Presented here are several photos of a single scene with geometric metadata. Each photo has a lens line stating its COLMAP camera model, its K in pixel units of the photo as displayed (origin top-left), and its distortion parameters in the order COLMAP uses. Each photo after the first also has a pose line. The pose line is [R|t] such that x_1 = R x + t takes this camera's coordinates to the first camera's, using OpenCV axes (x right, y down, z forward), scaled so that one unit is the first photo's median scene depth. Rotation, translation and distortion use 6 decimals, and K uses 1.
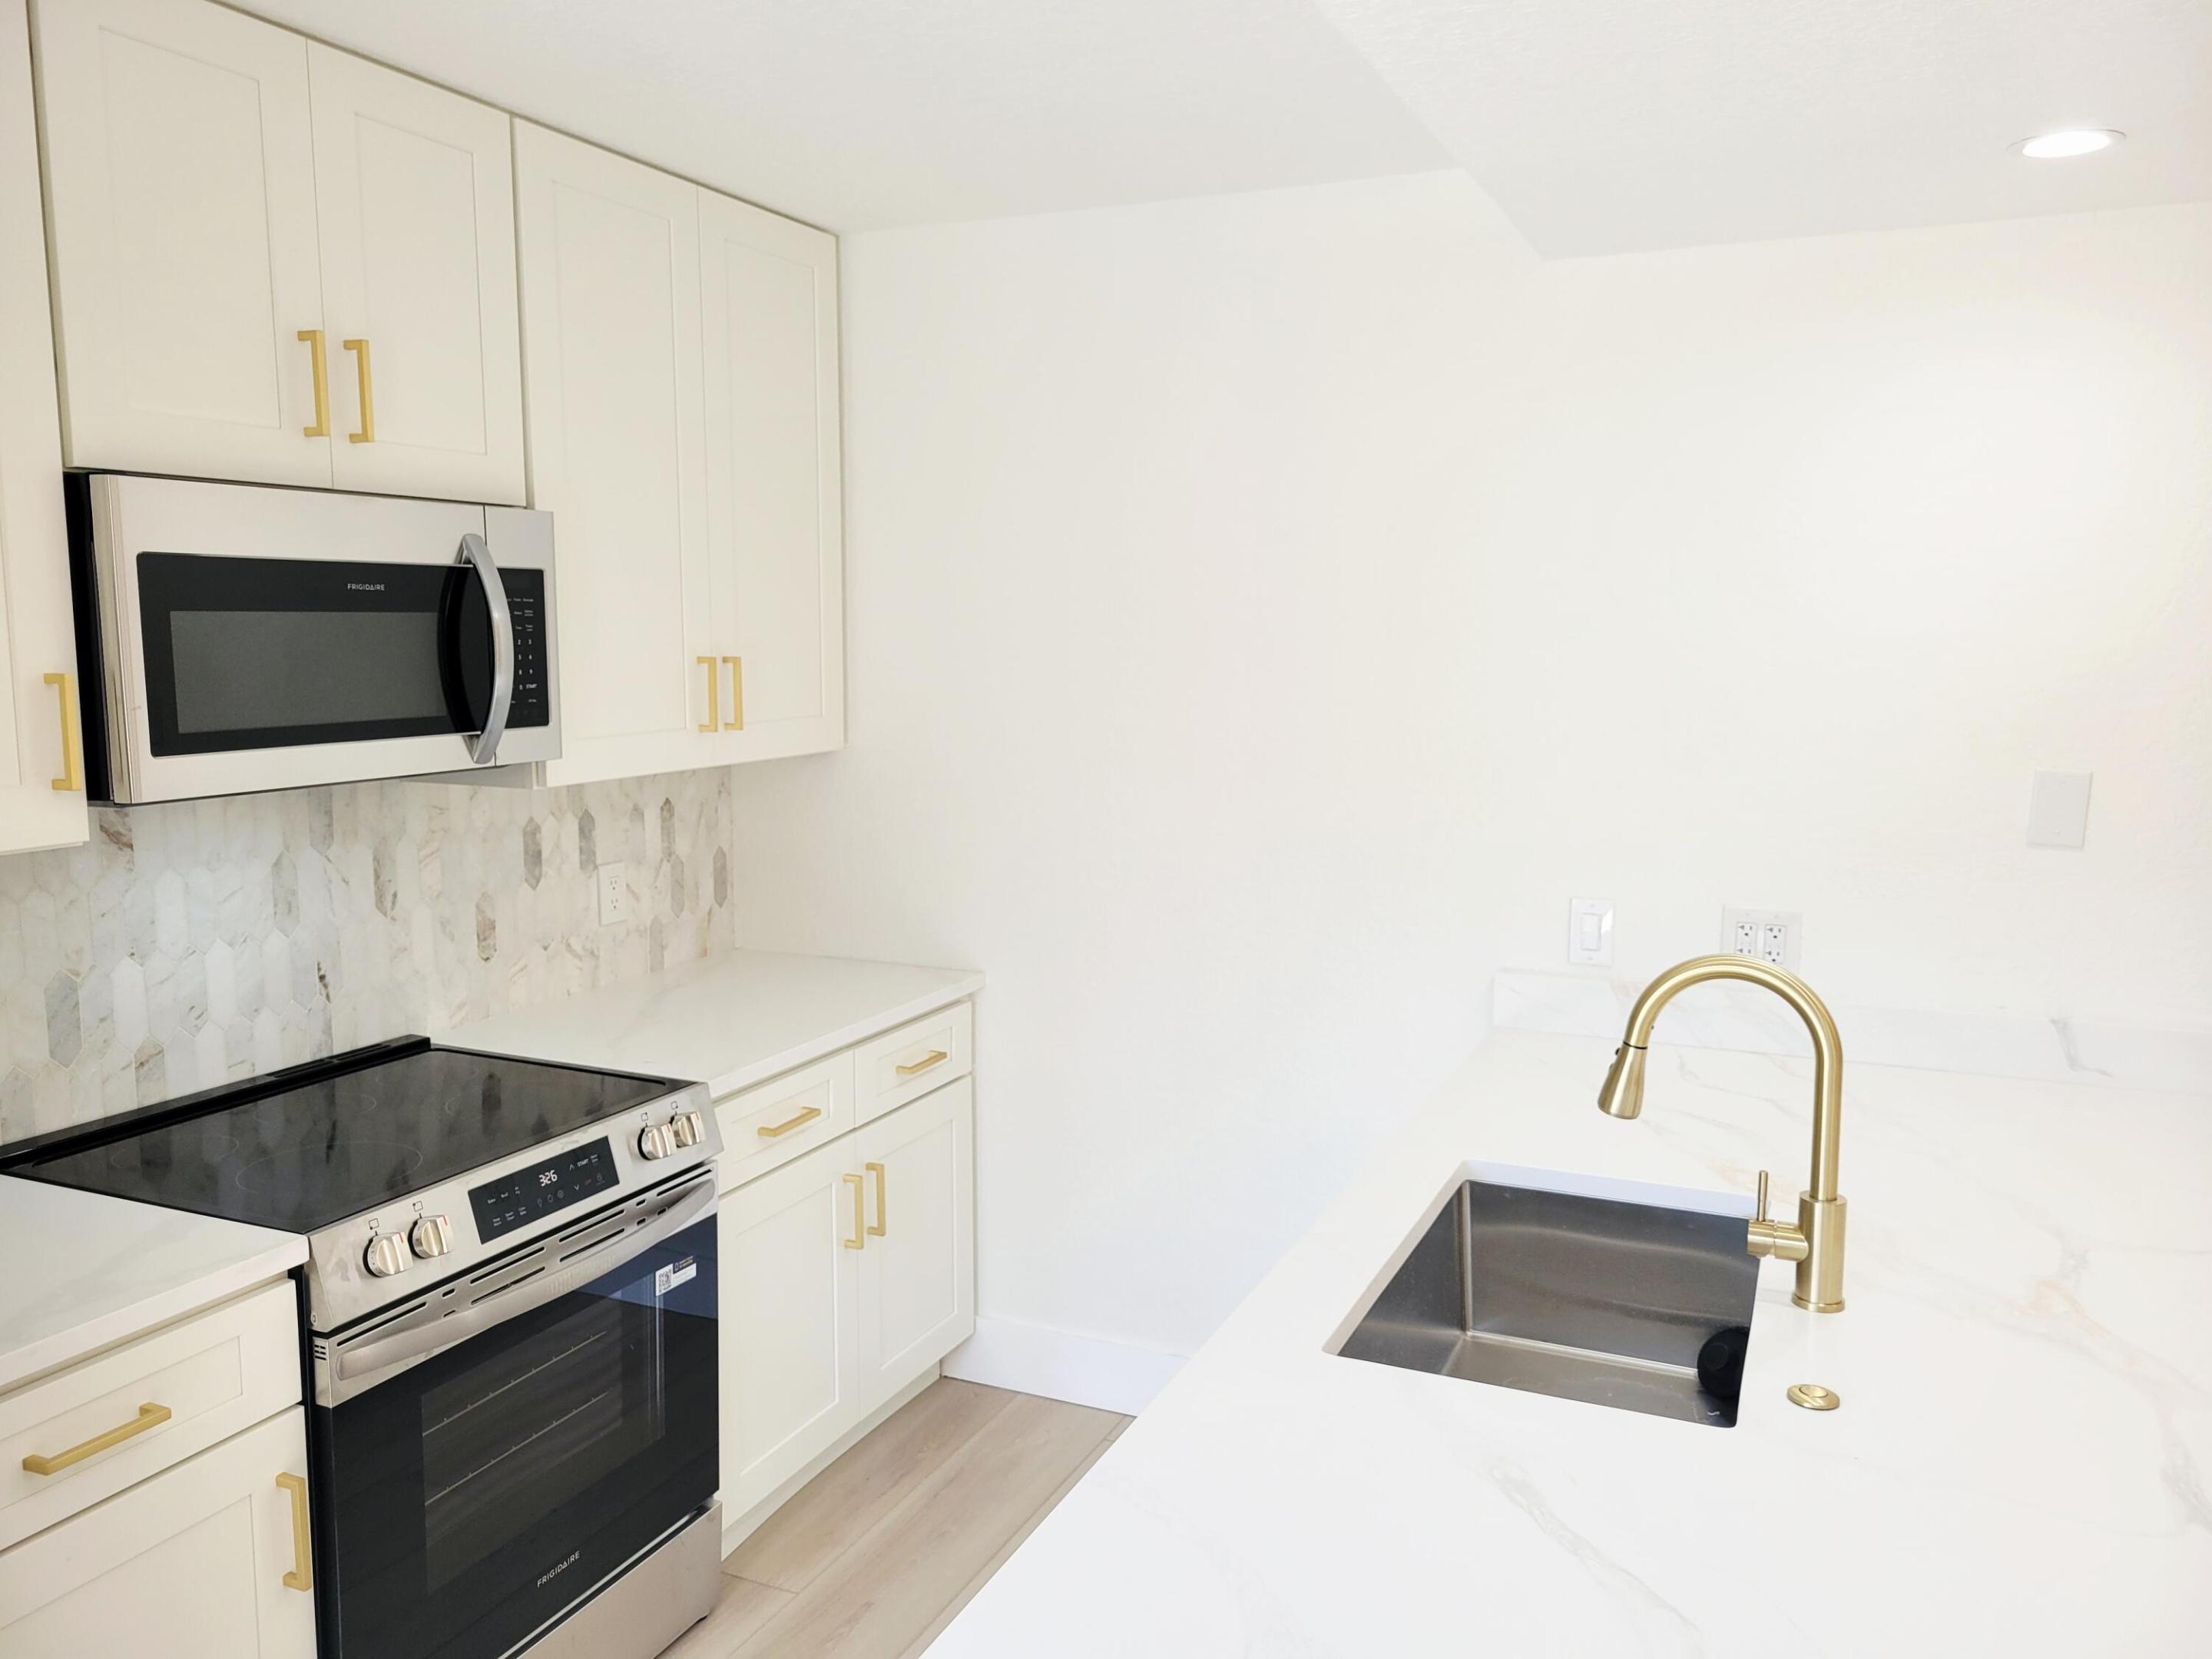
lens RADIAL K [[1679.2, 0, 1109.5], [0, 1679.2, 840.9], [0, 0, 1]] dist [0.035018, -0.015228]
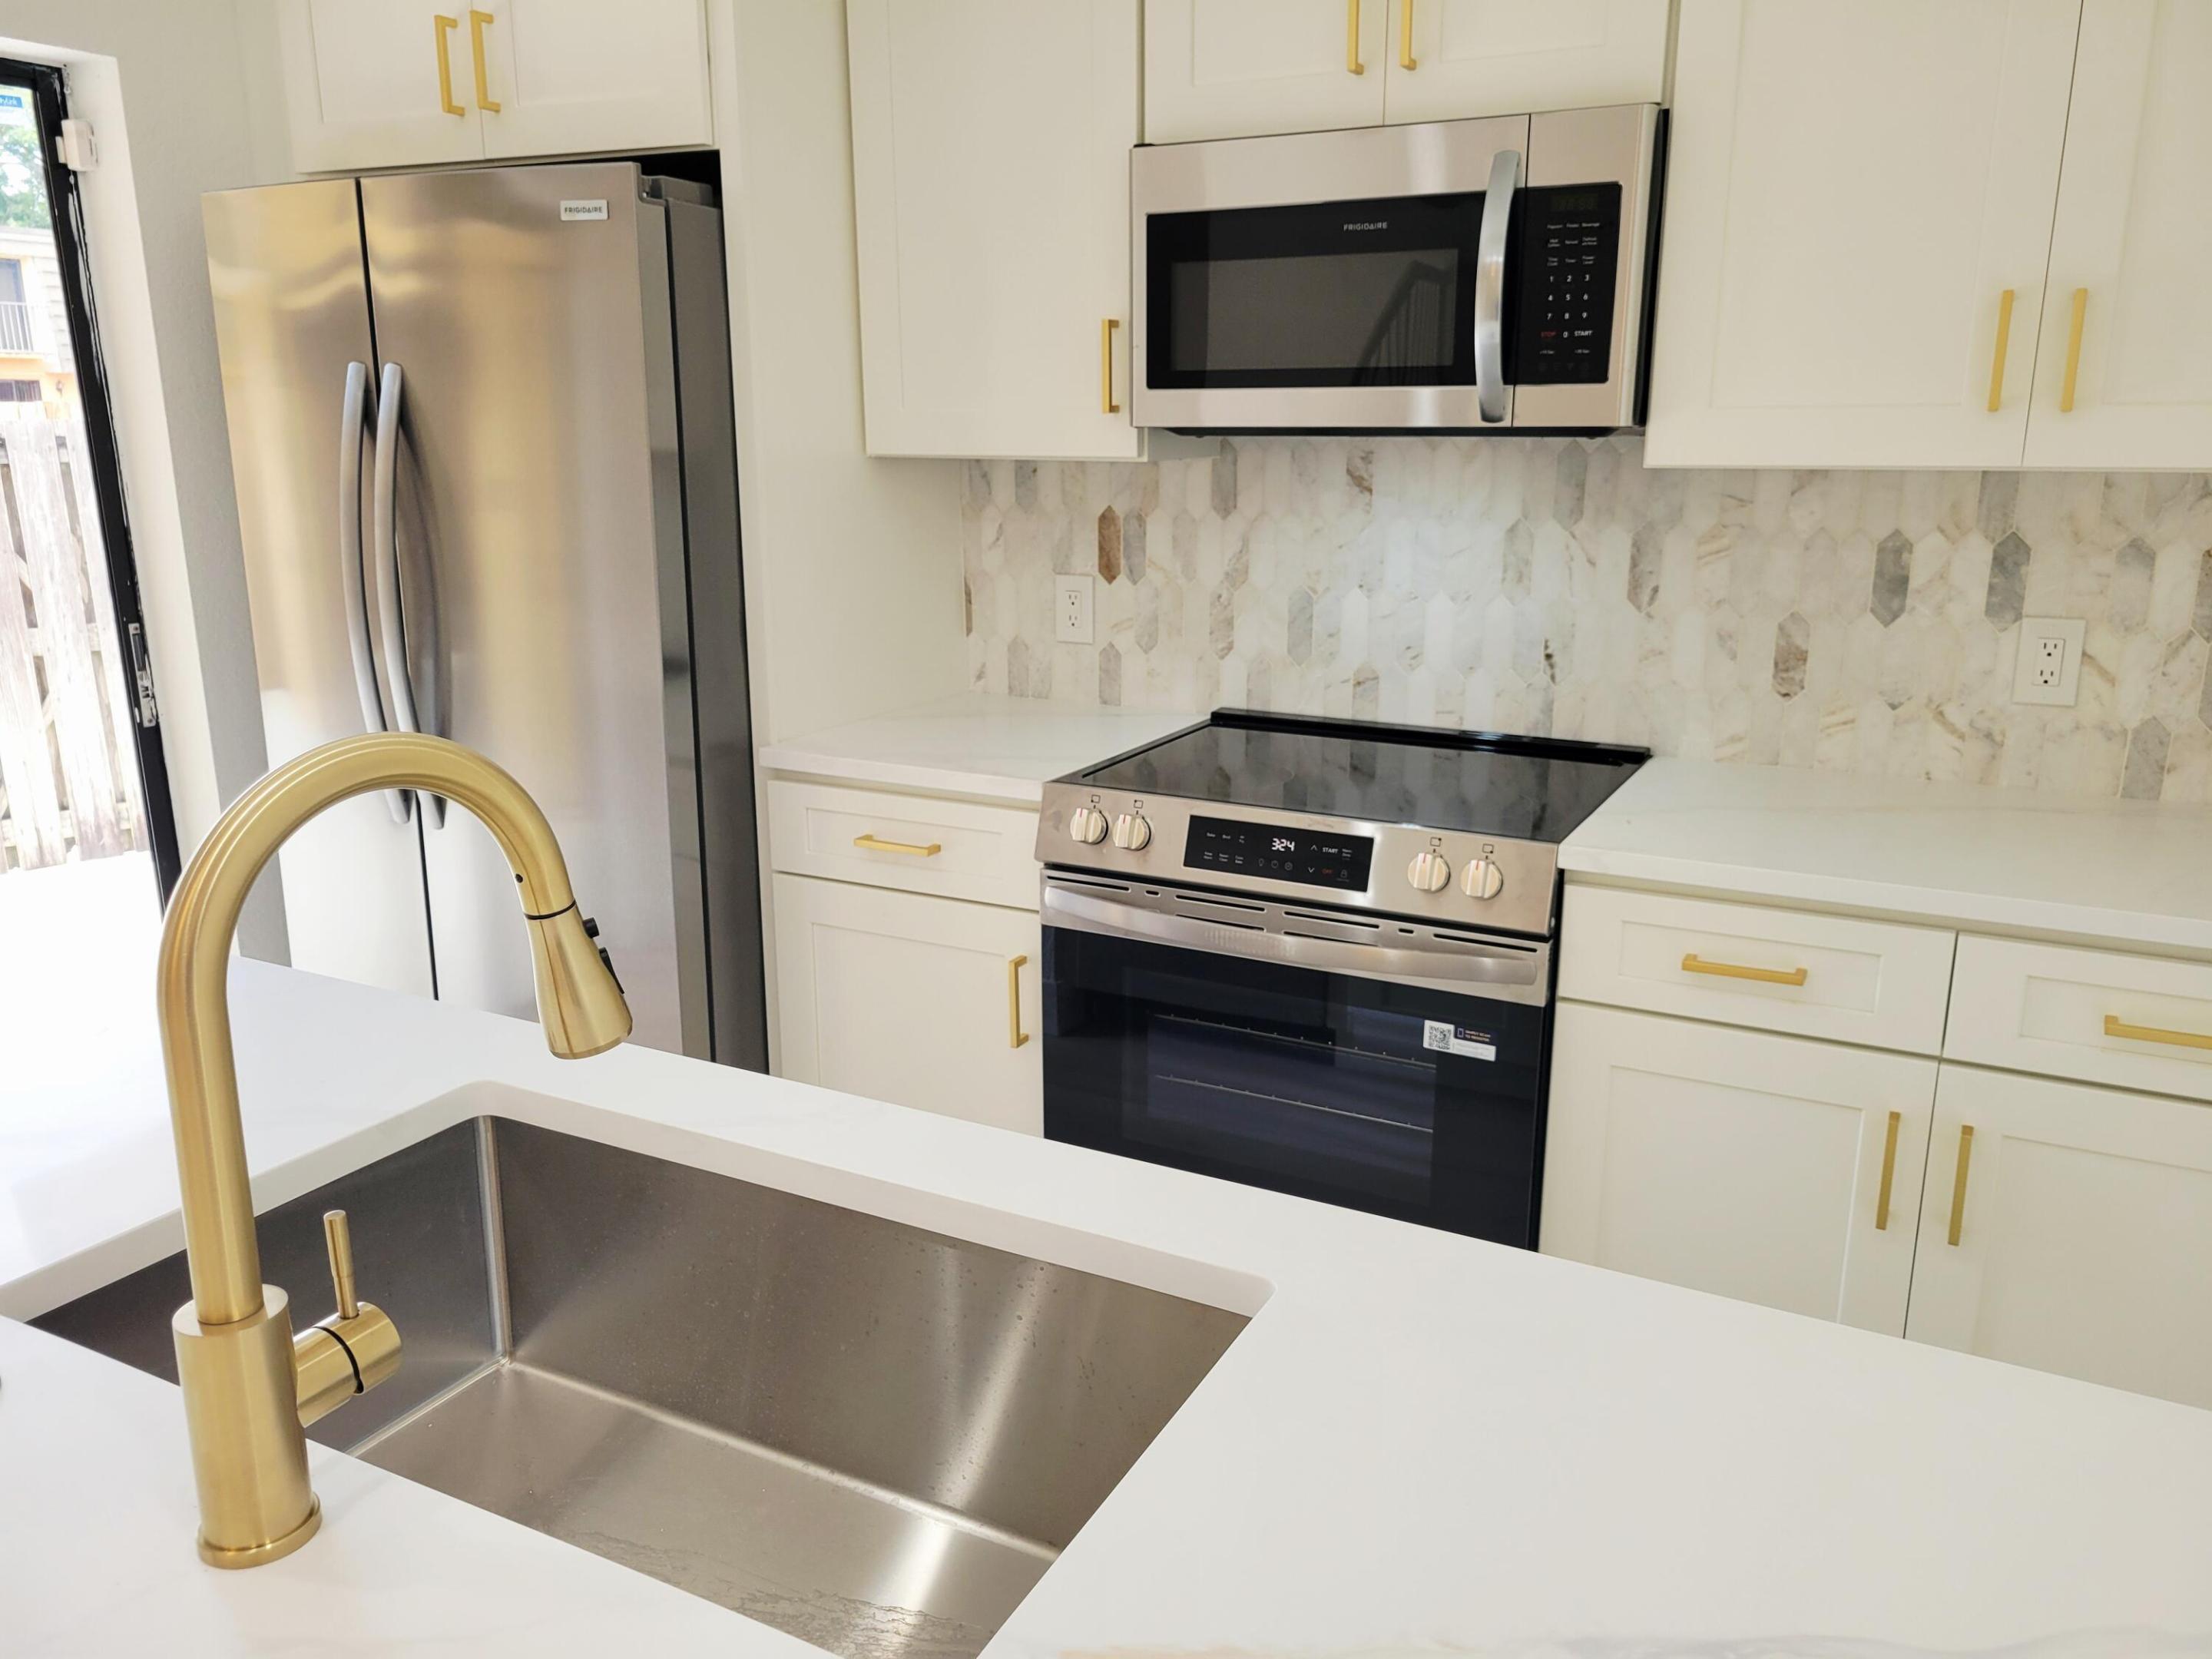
lens RADIAL K [[1679.2, 0, 1109.5], [0, 1679.2, 840.9], [0, 0, 1]] dist [0.035018, -0.015228]
pose [[-0.066520, 0.244038, -0.967482, 0.527059], [-0.130243, 0.959210, 0.250906, -0.028571], [0.989248, 0.142698, -0.032023, 0.800657]]
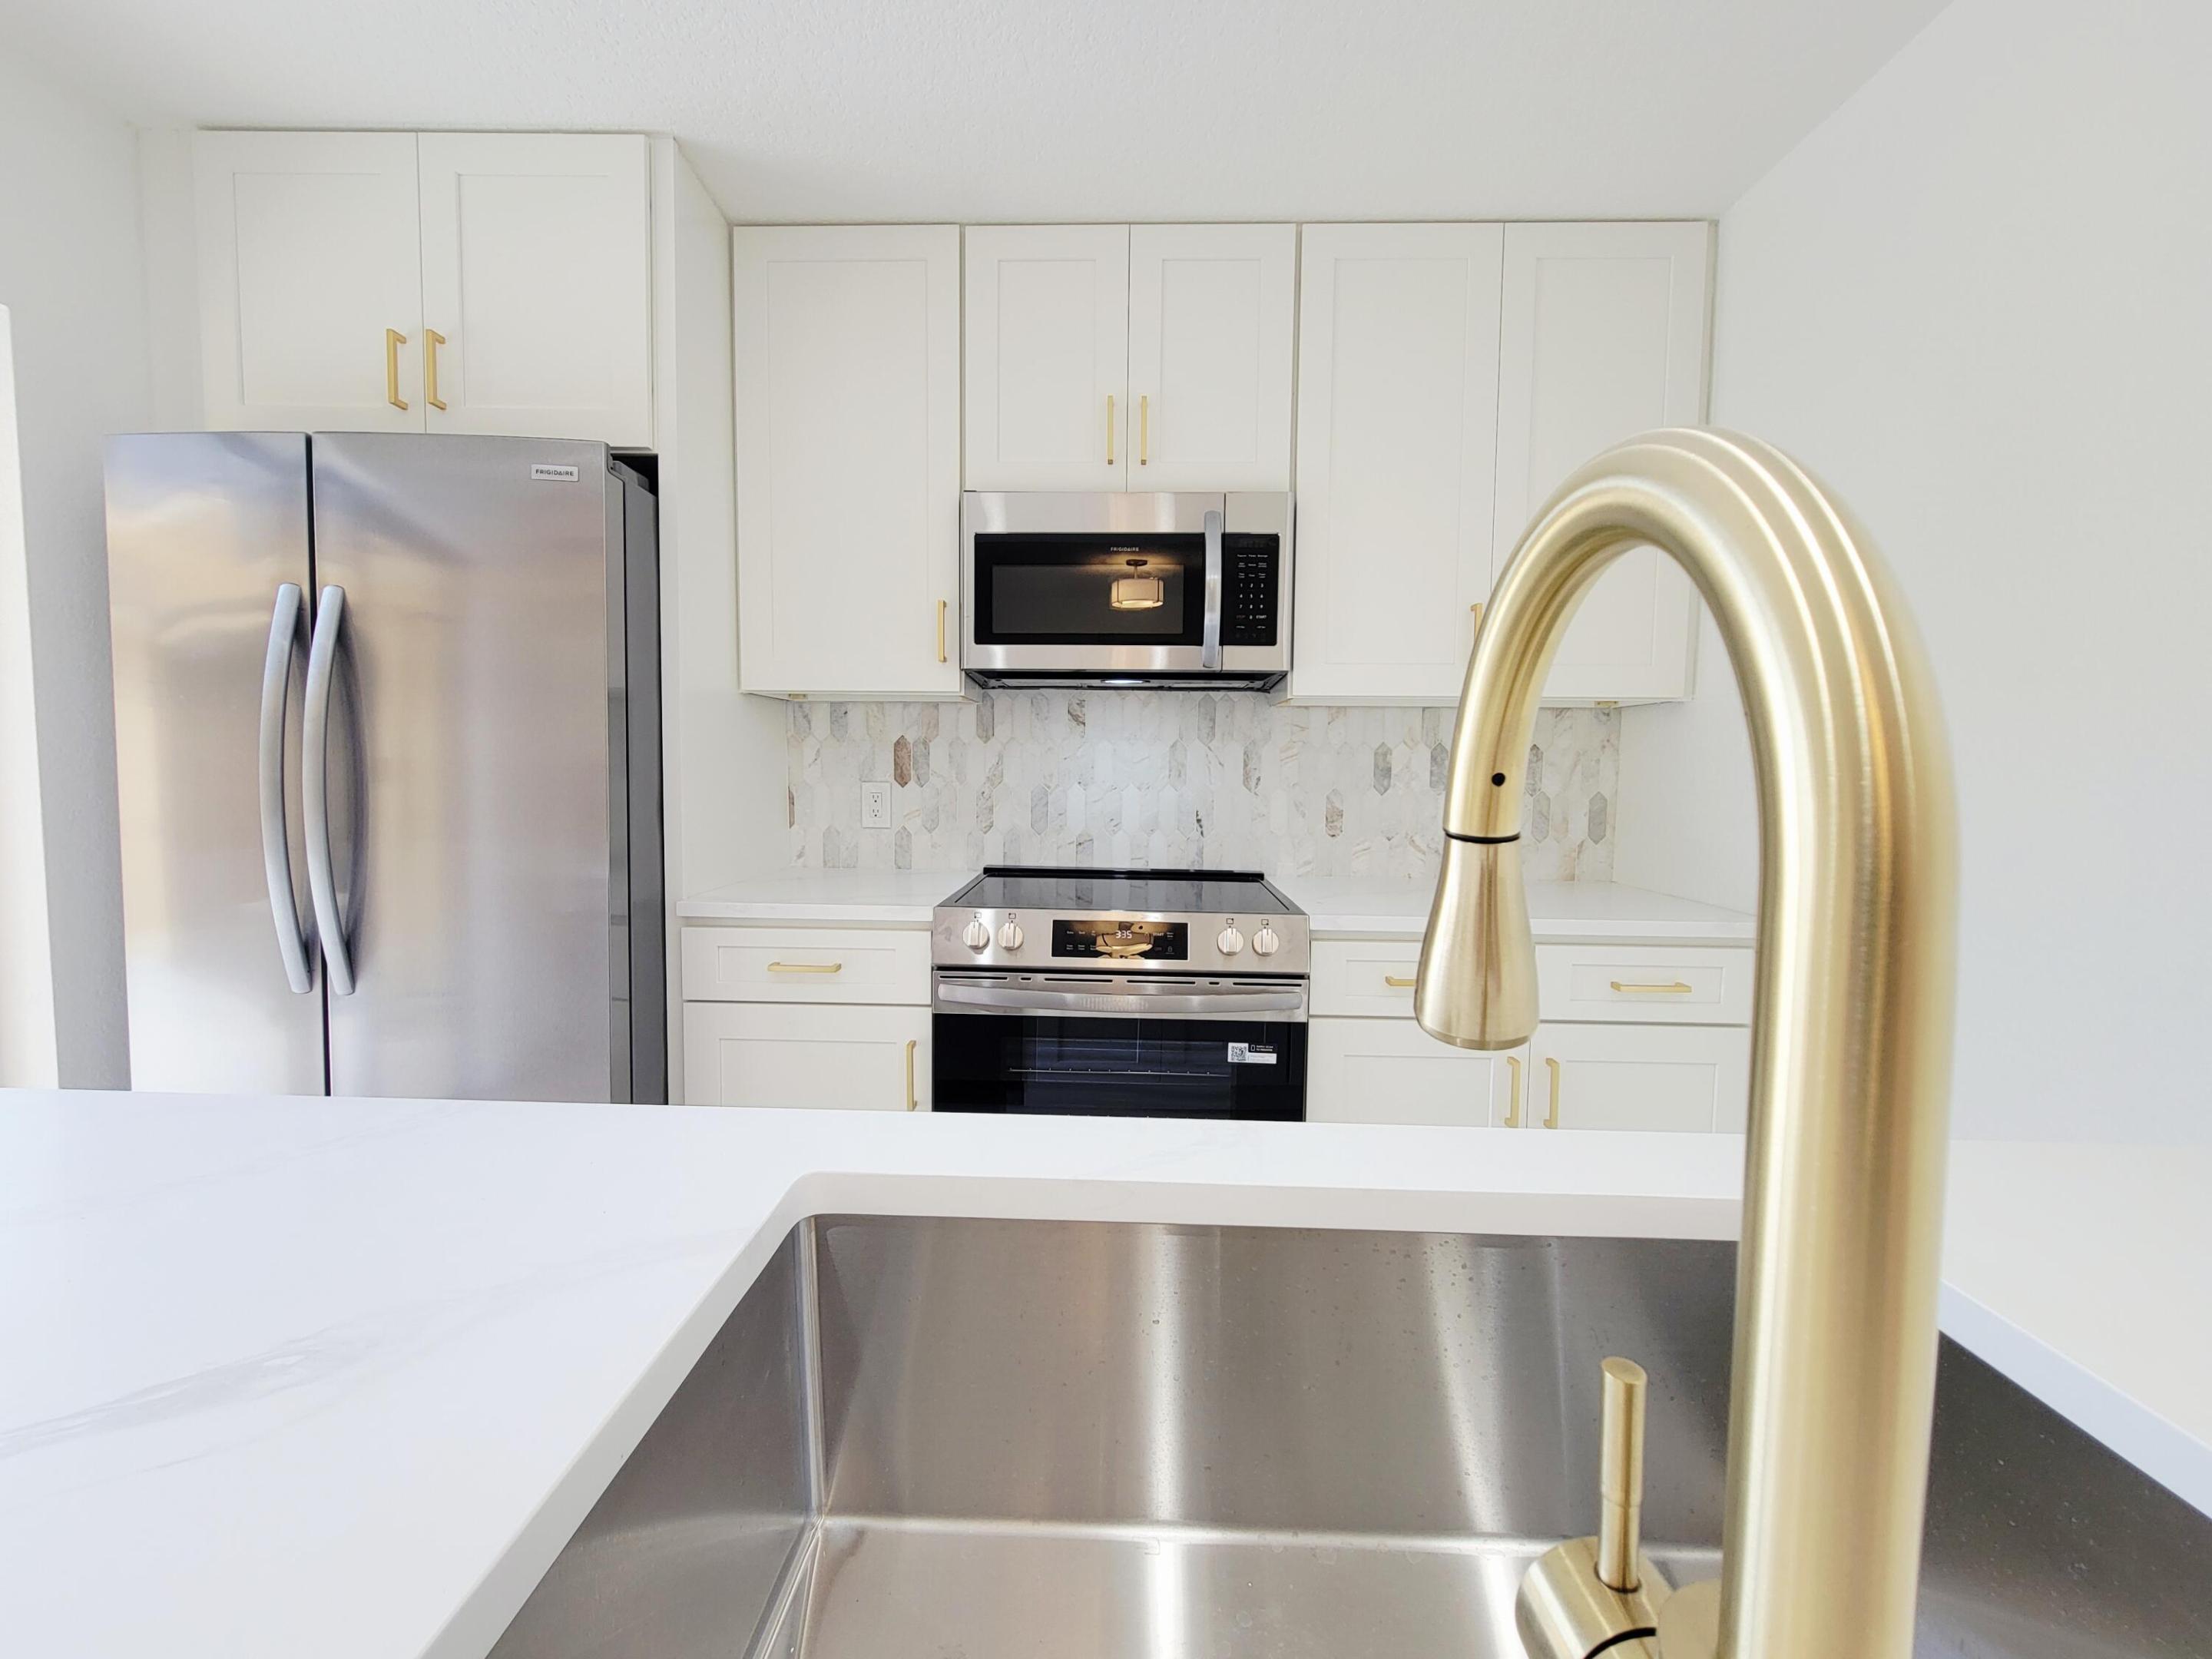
lens RADIAL K [[906.4, 0, 1104.8], [0, 906.4, 823.1], [0, 0, 1]] dist [-0.000272, -0.000350]
pose [[0.380155, 0.060103, -0.922968, 0.311662], [-0.131063, 0.991318, 0.010571, 0.086533], [0.915590, 0.116948, 0.384732, 0.584146]]
